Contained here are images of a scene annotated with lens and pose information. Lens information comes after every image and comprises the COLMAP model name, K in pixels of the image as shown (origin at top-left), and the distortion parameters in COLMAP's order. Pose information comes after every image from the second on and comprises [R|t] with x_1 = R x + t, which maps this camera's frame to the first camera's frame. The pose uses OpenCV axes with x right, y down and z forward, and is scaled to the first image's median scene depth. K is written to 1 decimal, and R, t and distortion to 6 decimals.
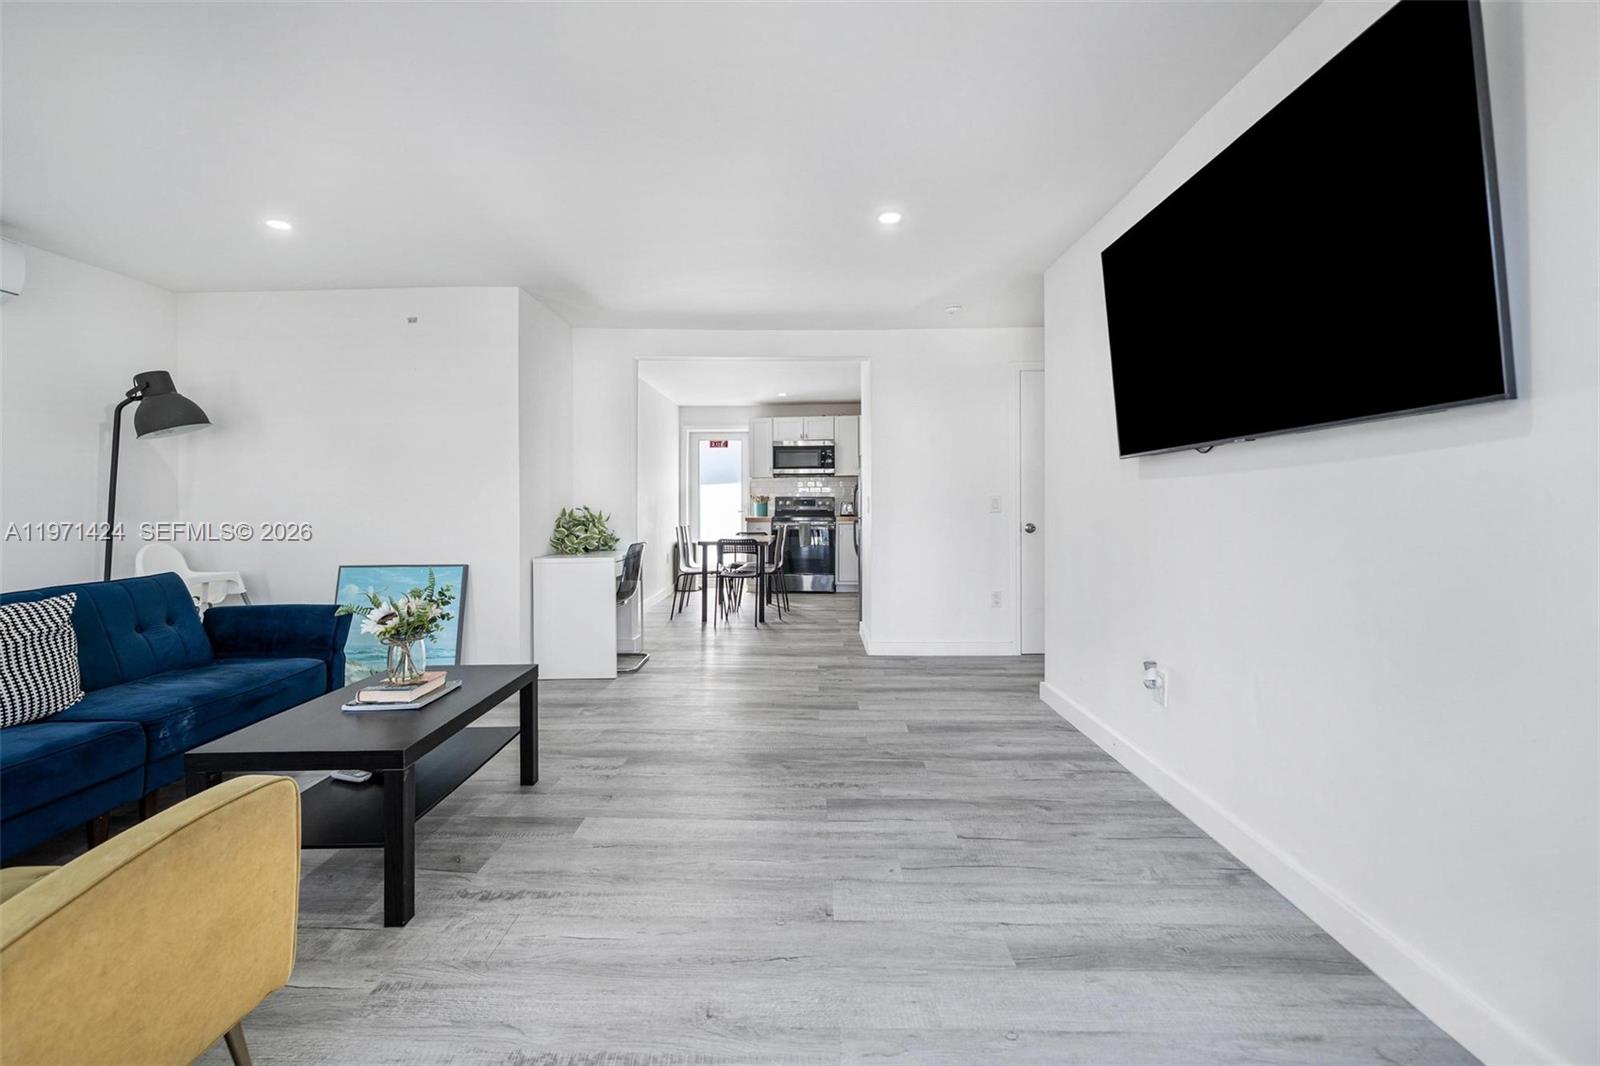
lens RADIAL K [[653.3, 0, 797.2], [0, 653.3, 498.0], [0, 0, 1]] dist [-0.001677, -0.000101]
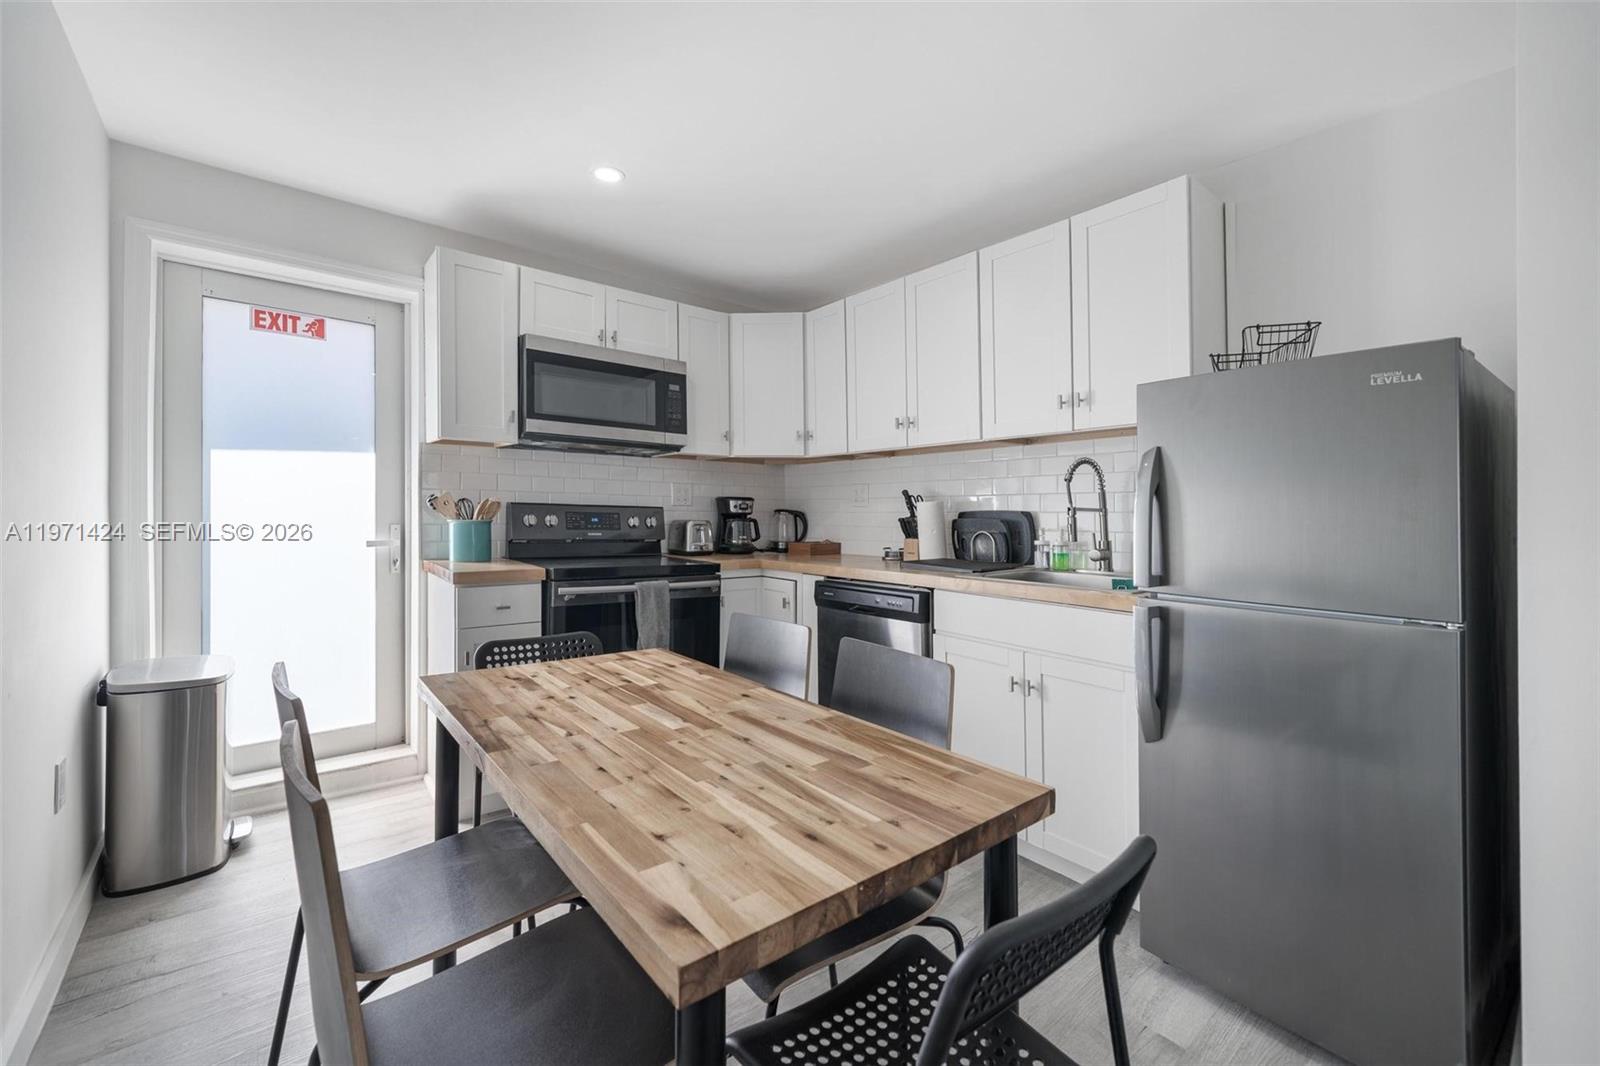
lens RADIAL K [[664.4, 0, 819.6], [0, 664.4, 521.2], [0, 0, 1]] dist [-0.001813, -0.000552]
pose [[0.761284, 0.011078, 0.648324, -0.390150], [-0.026869, 0.999534, 0.014471, -0.003067], [-0.647862, -0.028436, 0.761227, 1.788965]]
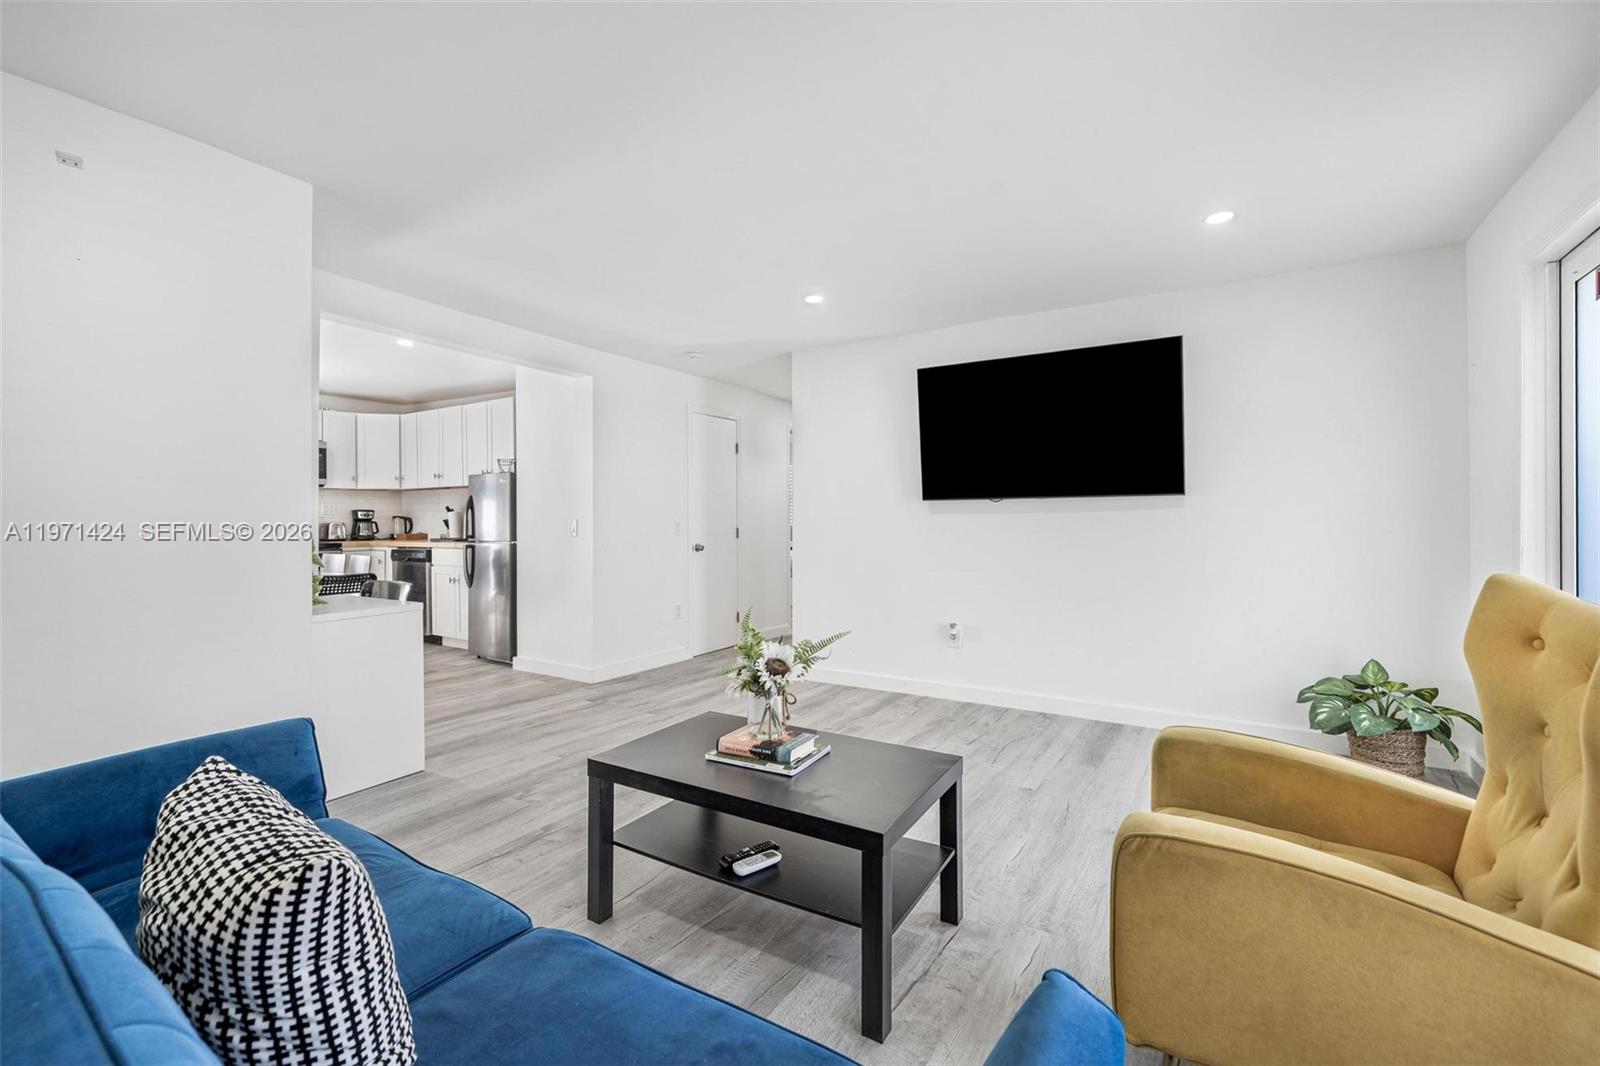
lens RADIAL K [[678.0, 0, 785.6], [0, 678.0, 514.5], [0, 0, 1]] dist [-0.000463, 0.000025]
pose [[0.536779, 0.013964, 0.843608, -0.902307], [-0.012607, 0.999884, -0.008530, -0.008630], [-0.843629, -0.006056, 0.536892, 0.328109]]
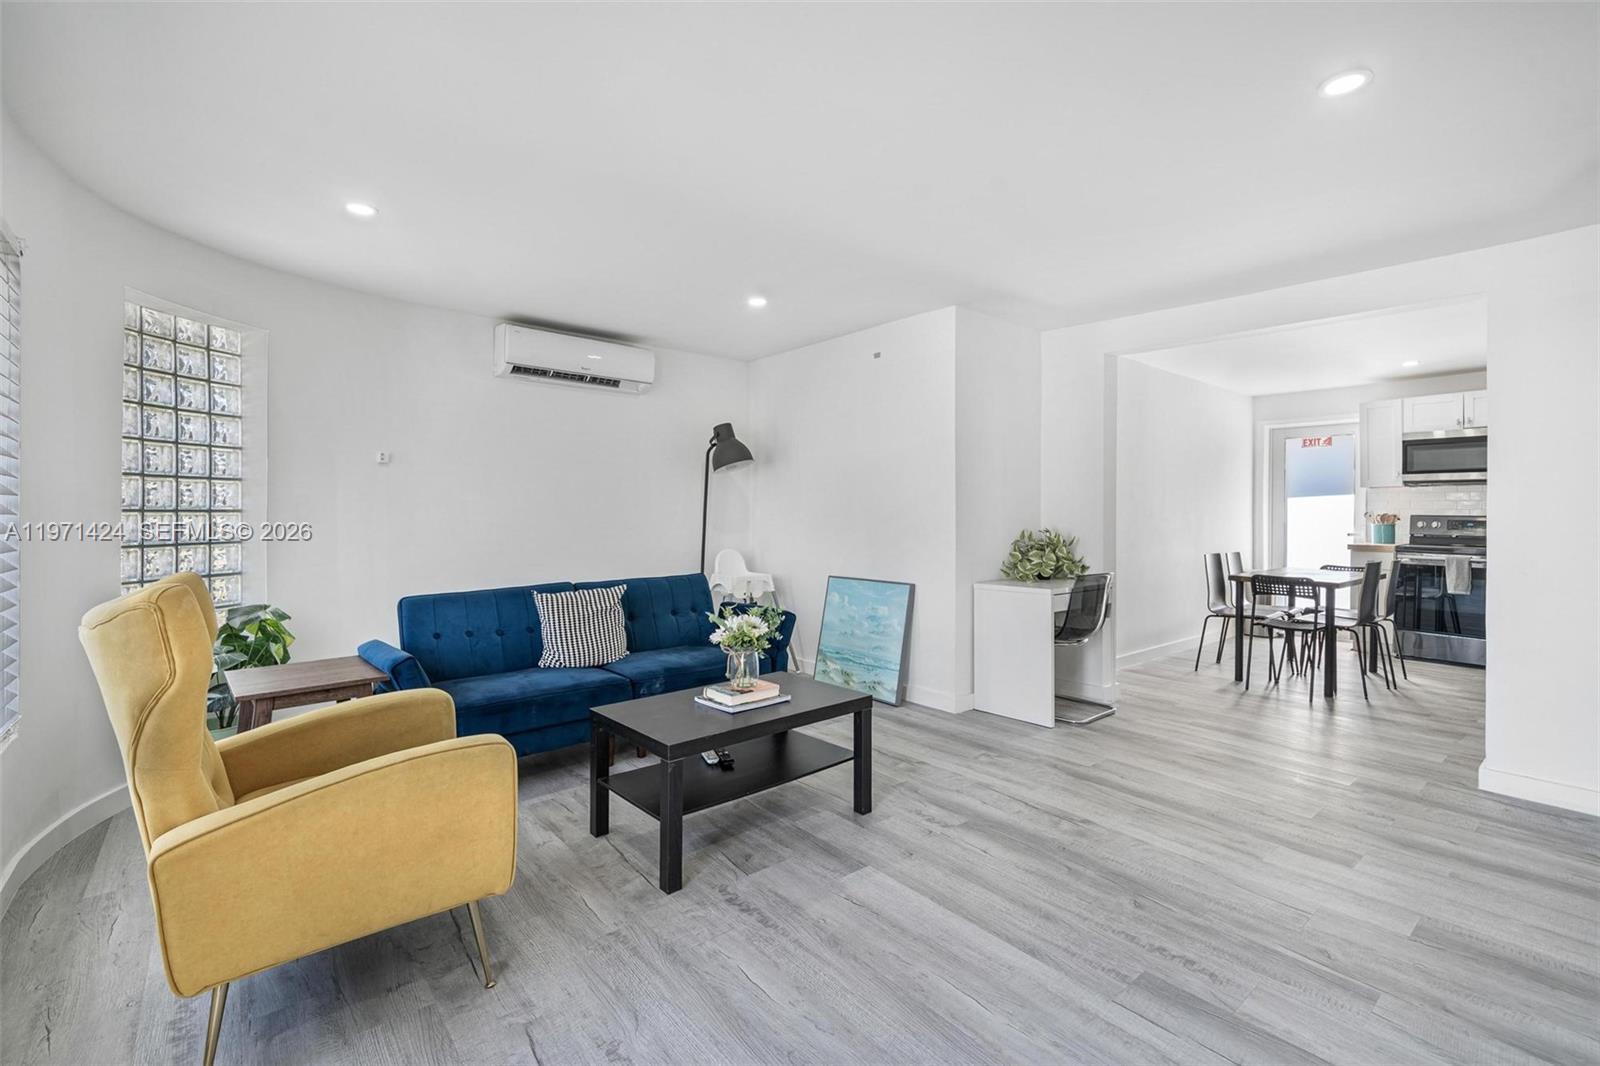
lens RADIAL K [[705.3, 0, 826.9], [0, 705.3, 502.1], [0, 0, 1]] dist [-0.000448, 0.000113]
pose [[0.674861, 0.000468, -0.737945, 0.277709], [-0.004620, 0.999983, -0.003591, -0.027736], [0.737931, 0.005833, 0.674851, 0.176672]]
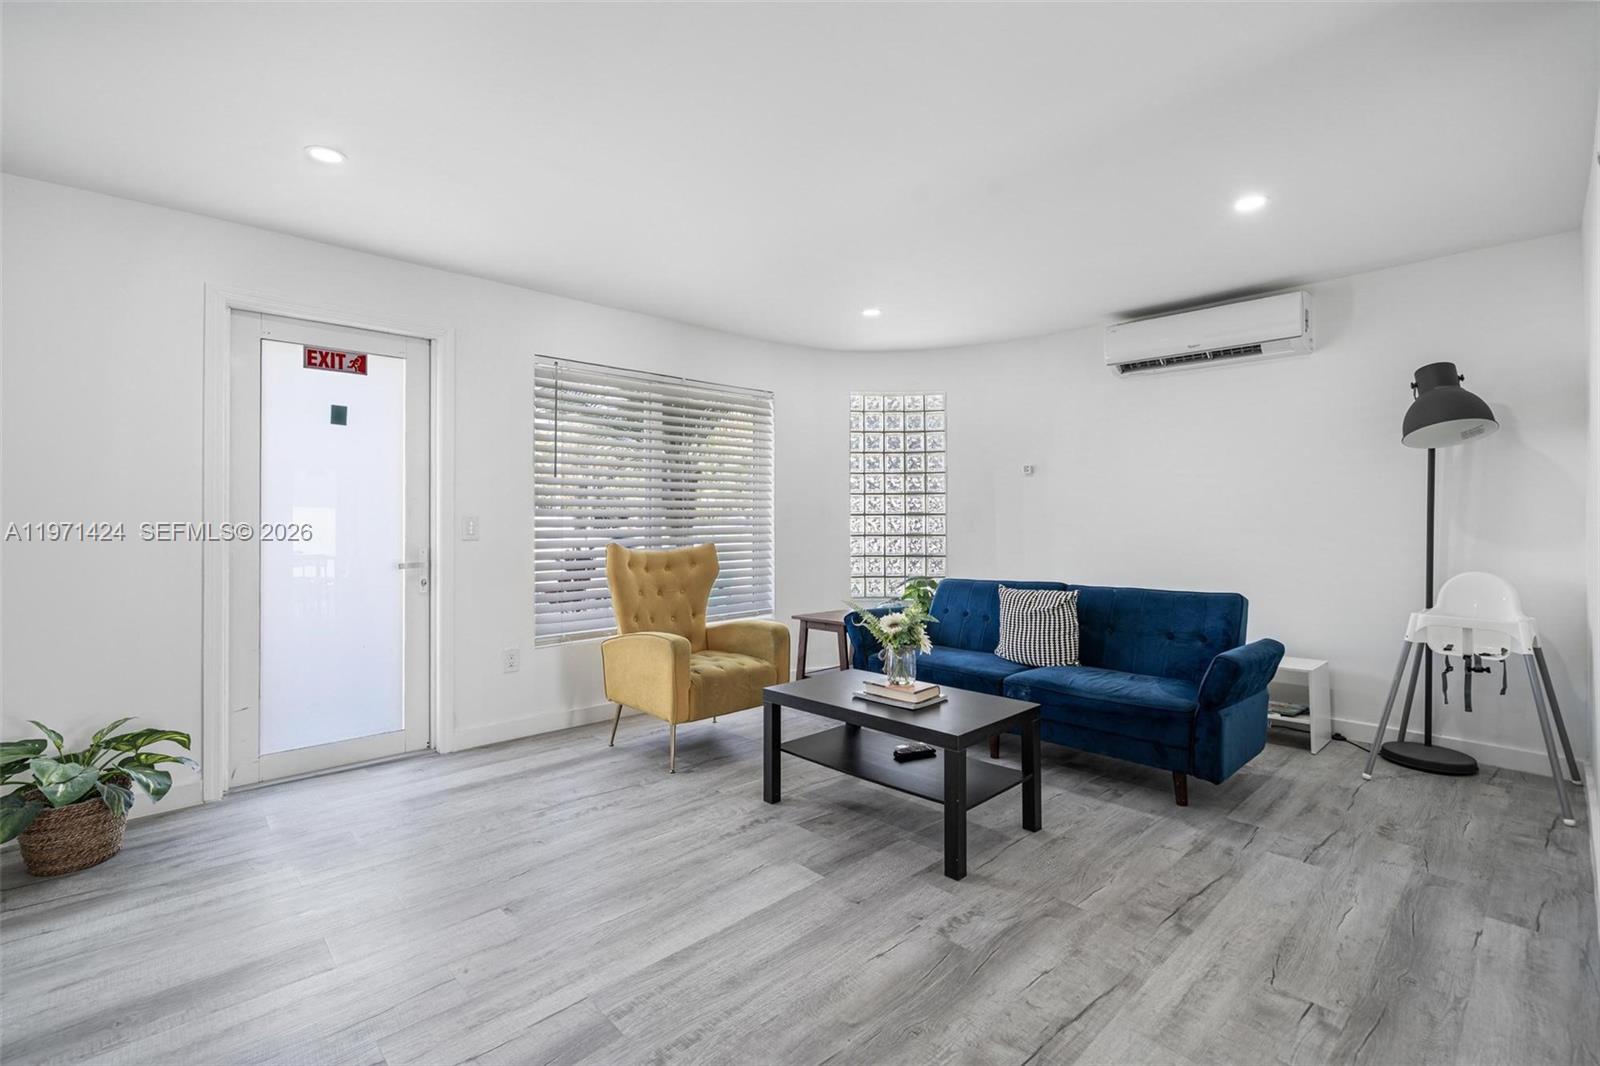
lens RADIAL K [[737.8, 0, 778.7], [0, 737.8, 514.6], [0, 0, 1]] dist [0.002906, 0.000406]
pose [[-0.725500, 0.011988, -0.688117, 0.307201], [0.015926, 0.999873, 0.000628, -0.019752], [0.688037, -0.010503, -0.725599, 1.202437]]
